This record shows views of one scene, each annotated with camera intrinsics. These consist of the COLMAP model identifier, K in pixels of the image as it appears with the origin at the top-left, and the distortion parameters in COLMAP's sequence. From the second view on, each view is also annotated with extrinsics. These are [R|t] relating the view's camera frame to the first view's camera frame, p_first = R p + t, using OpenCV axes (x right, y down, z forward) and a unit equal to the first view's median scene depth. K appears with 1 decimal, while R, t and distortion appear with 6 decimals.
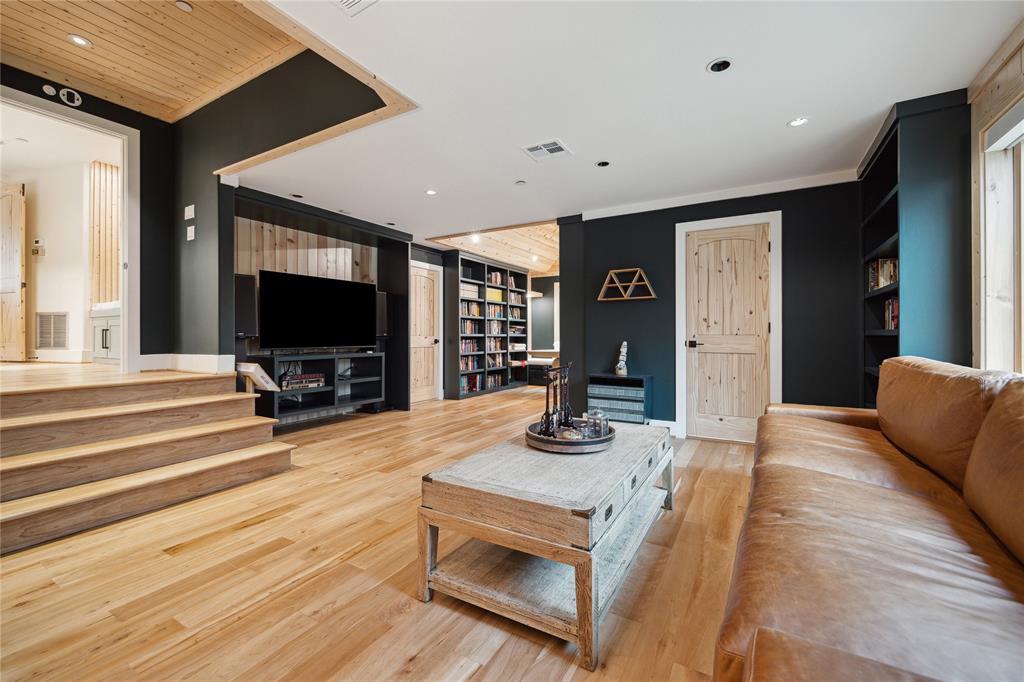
lens RADIAL K [[428.0, 0, 515.6], [0, 428.0, 334.7], [0, 0, 1]] dist [-0.003174, -0.000500]
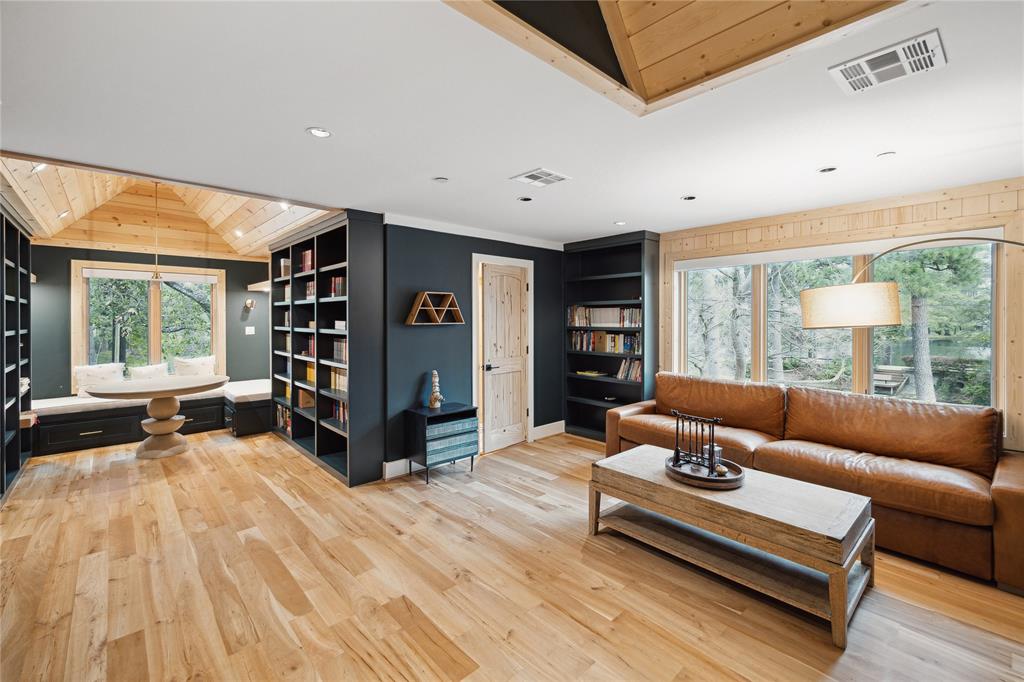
lens RADIAL K [[428.0, 0, 529.1], [0, 428.0, 322.1], [0, 0, 1]] dist [-0.003174, -0.000500]
pose [[0.299458, 0.001959, 0.954108, -0.596918], [-0.006700, 0.999978, 0.000050, -0.094015], [-0.954086, -0.006408, 0.299464, 0.568894]]
